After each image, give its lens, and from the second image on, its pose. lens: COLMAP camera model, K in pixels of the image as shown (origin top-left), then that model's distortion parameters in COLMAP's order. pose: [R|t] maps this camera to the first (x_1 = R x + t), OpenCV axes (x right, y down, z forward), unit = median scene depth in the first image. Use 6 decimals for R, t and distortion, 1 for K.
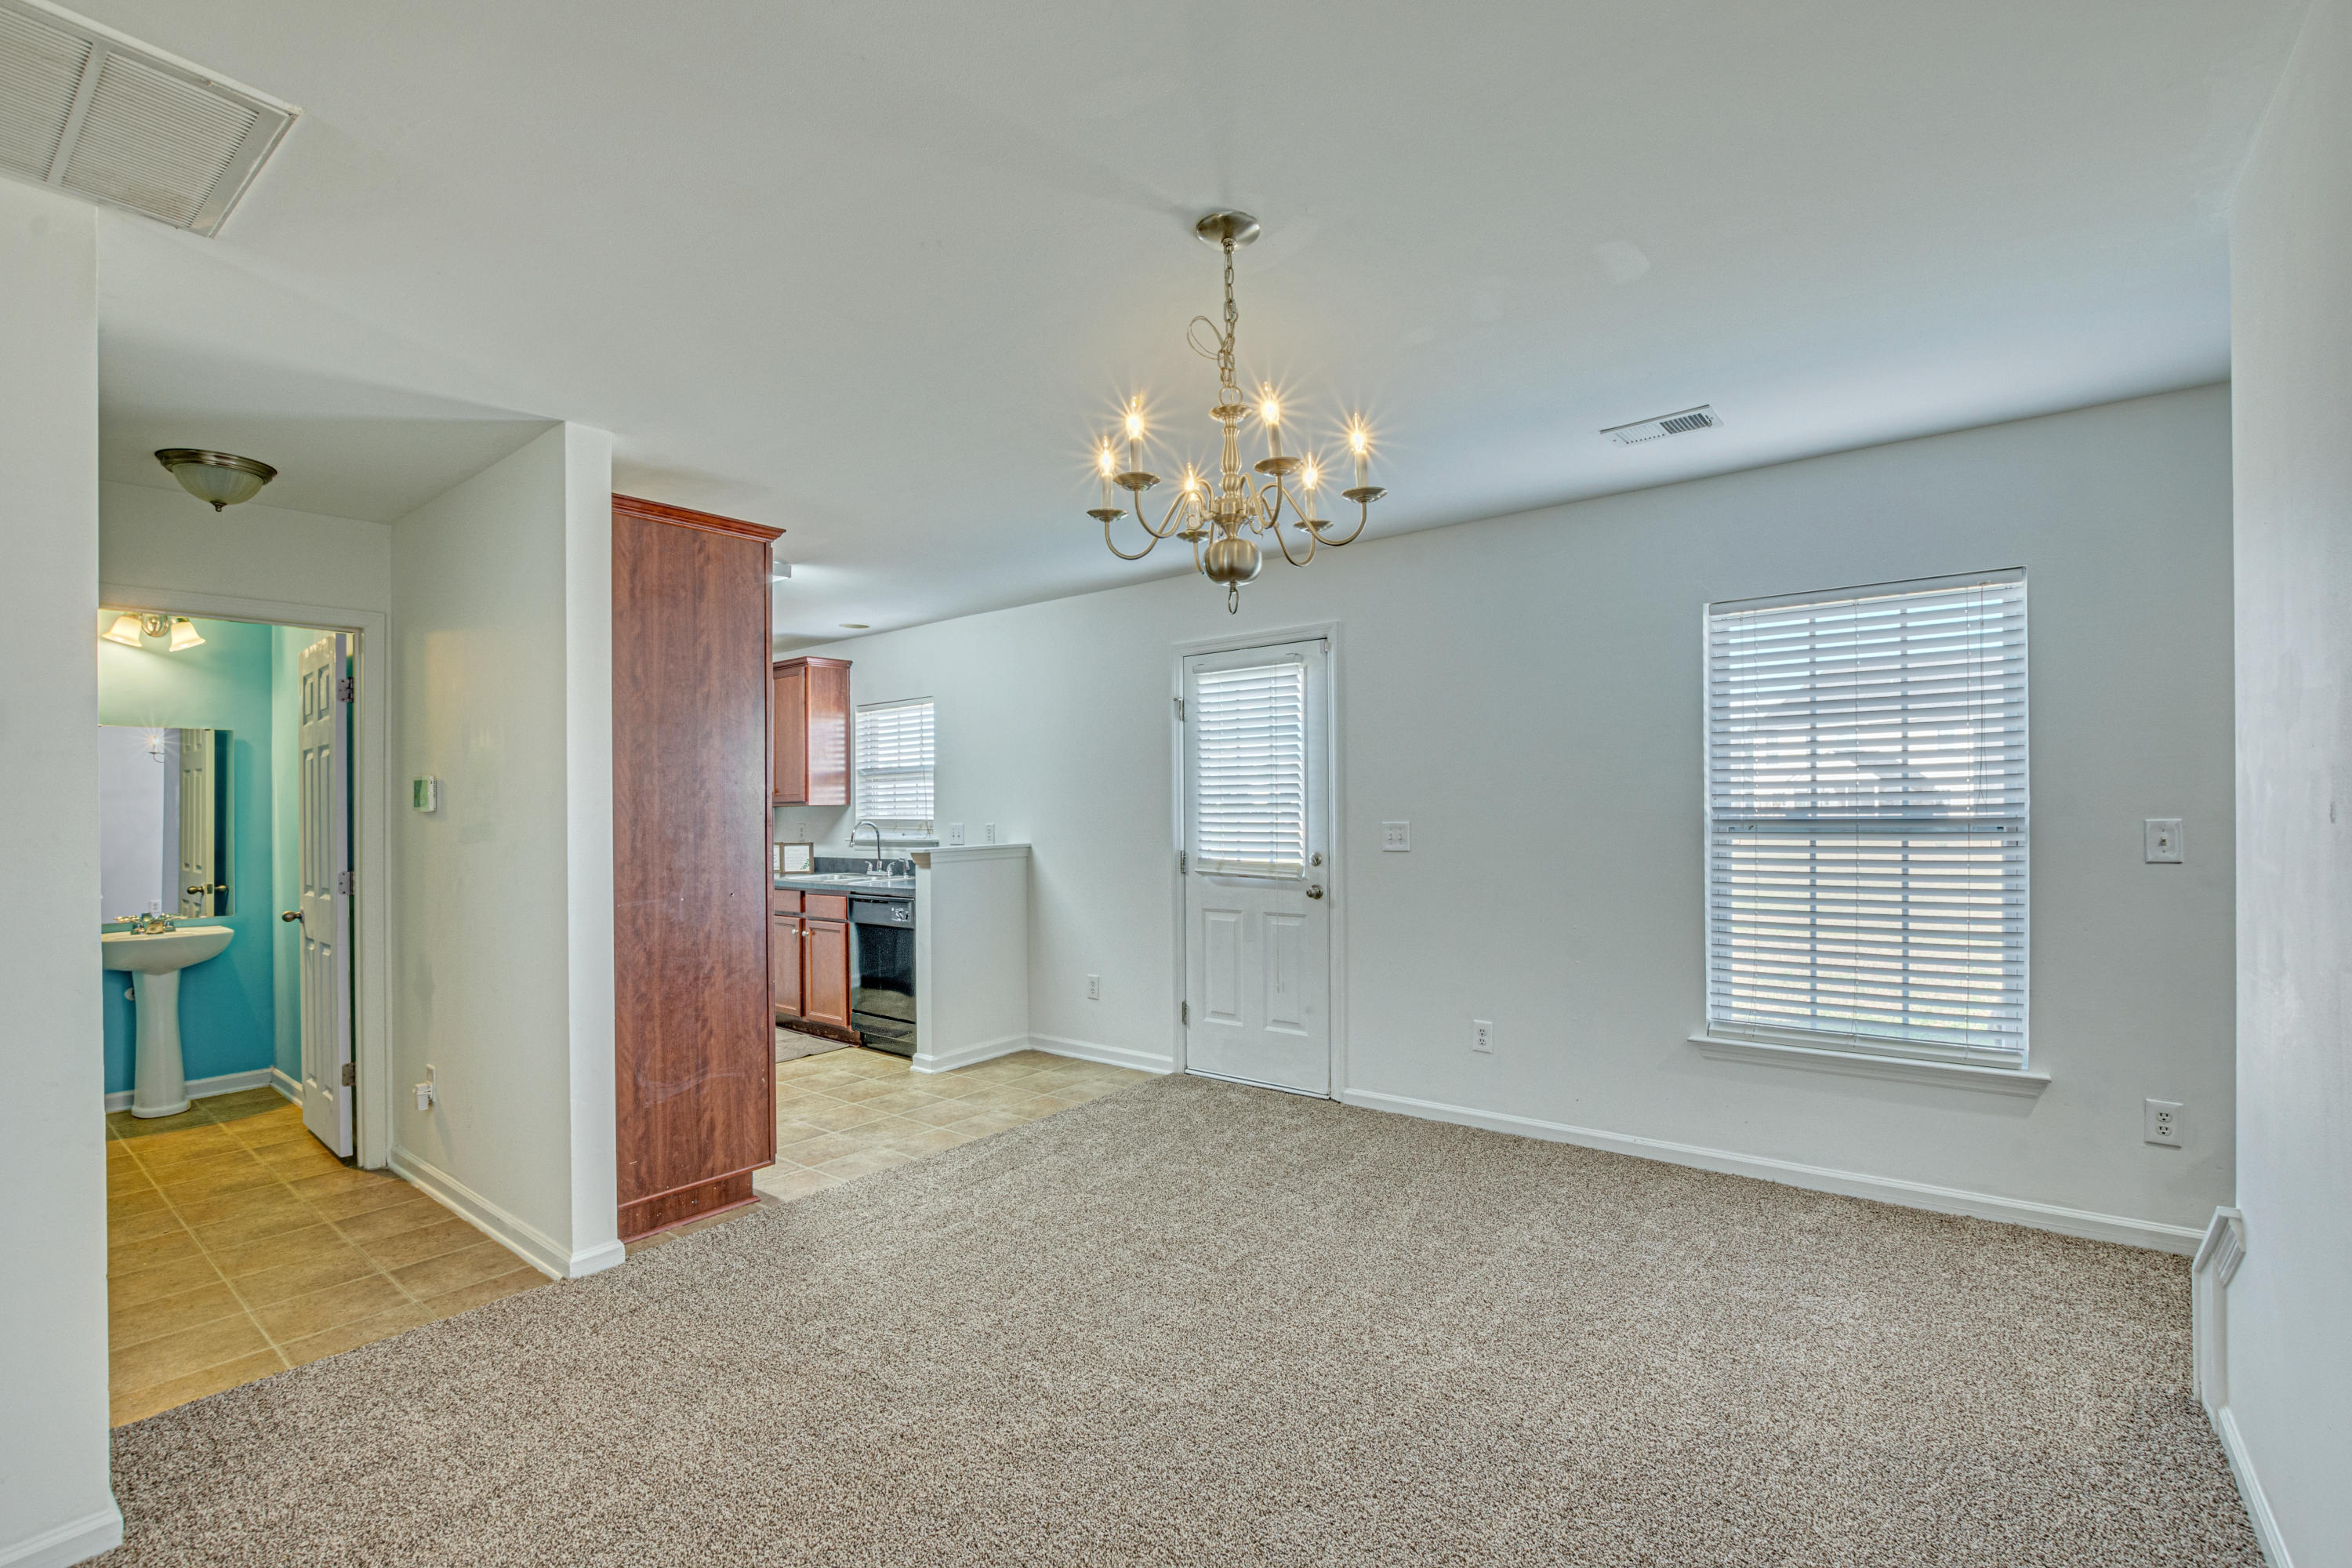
lens RADIAL K [[1022.2, 0, 1171.9], [0, 1022.2, 803.3], [0, 0, 1]] dist [-0.000412, 0.000116]
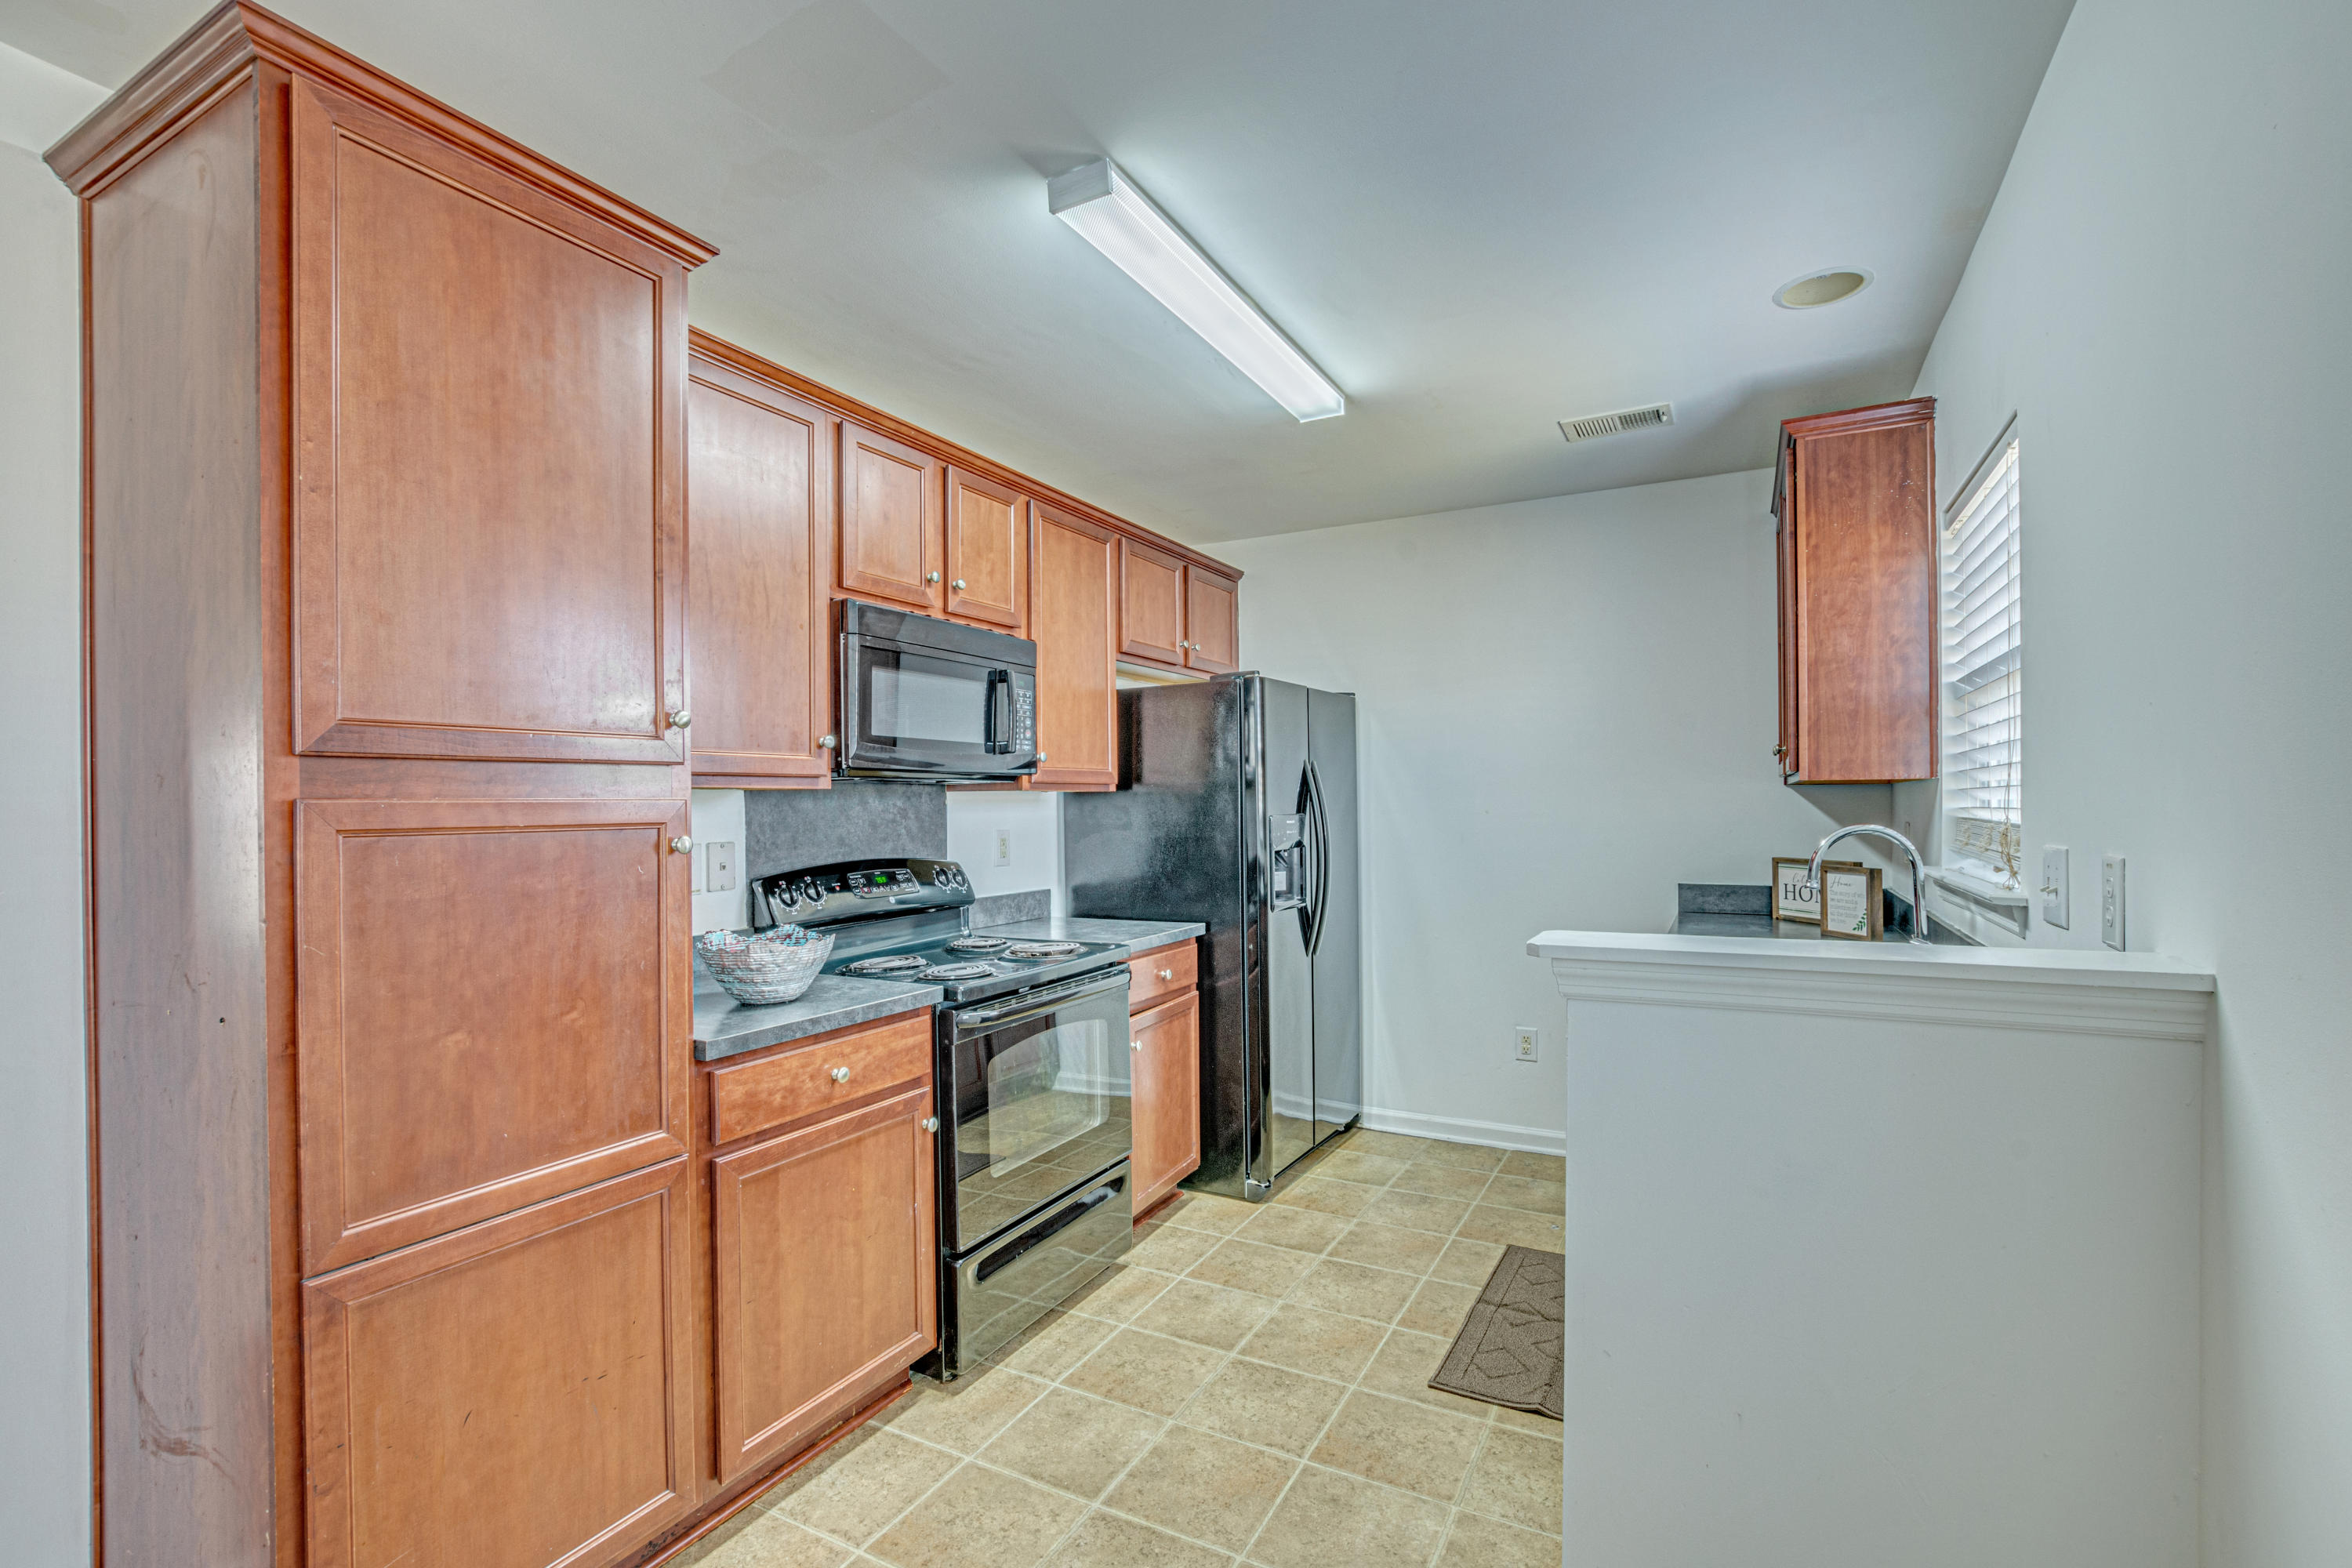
lens RADIAL K [[1056.0, 0, 1165.6], [0, 1056.0, 801.4], [0, 0, 1]] dist [-0.014877, -0.000275]
pose [[0.185654, 0.010364, -0.982560, 0.015866], [0.010683, 0.999864, 0.012565, 0.002482], [0.982557, -0.012829, 0.185518, 0.786251]]
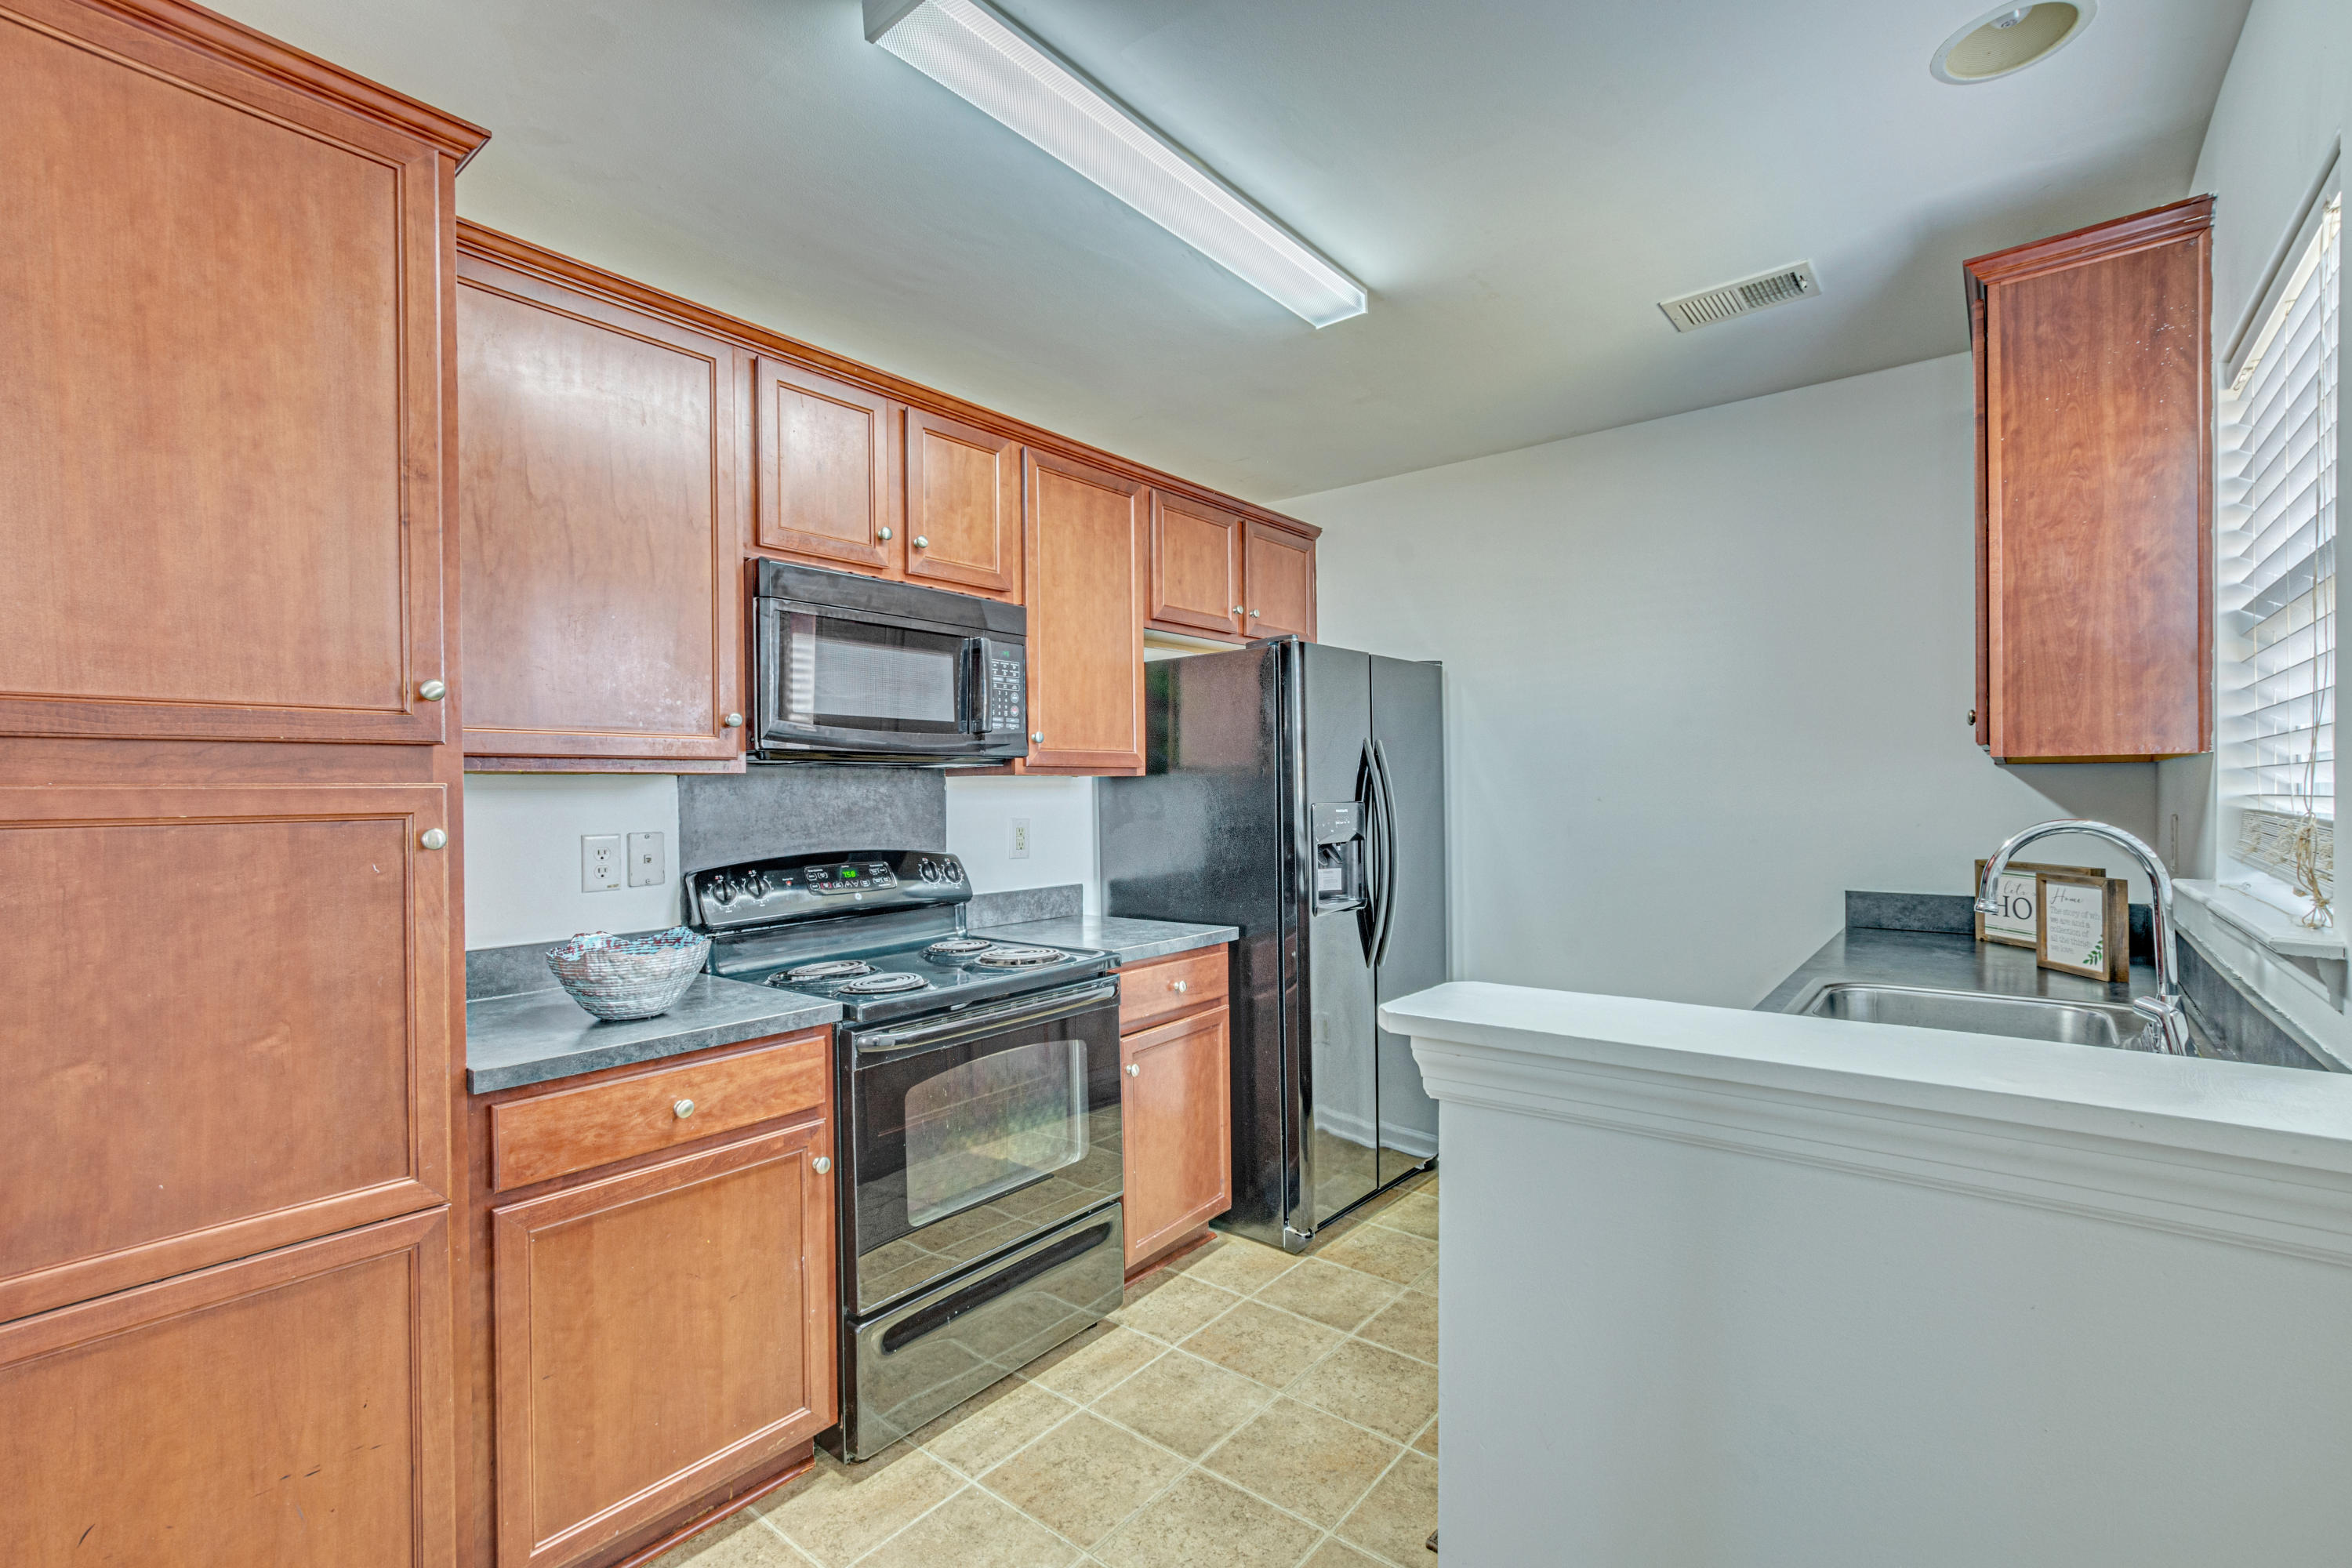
lens RADIAL K [[1042.5, 0, 1168.9], [0, 1042.5, 792.1], [0, 0, 1]] dist [-0.000476, 0.001173]
pose [[0.002640, 0.014611, -0.999890, -0.059112], [0.013913, 0.999796, 0.014646, 0.004866], [0.999900, -0.013950, 0.002437, 0.890125]]
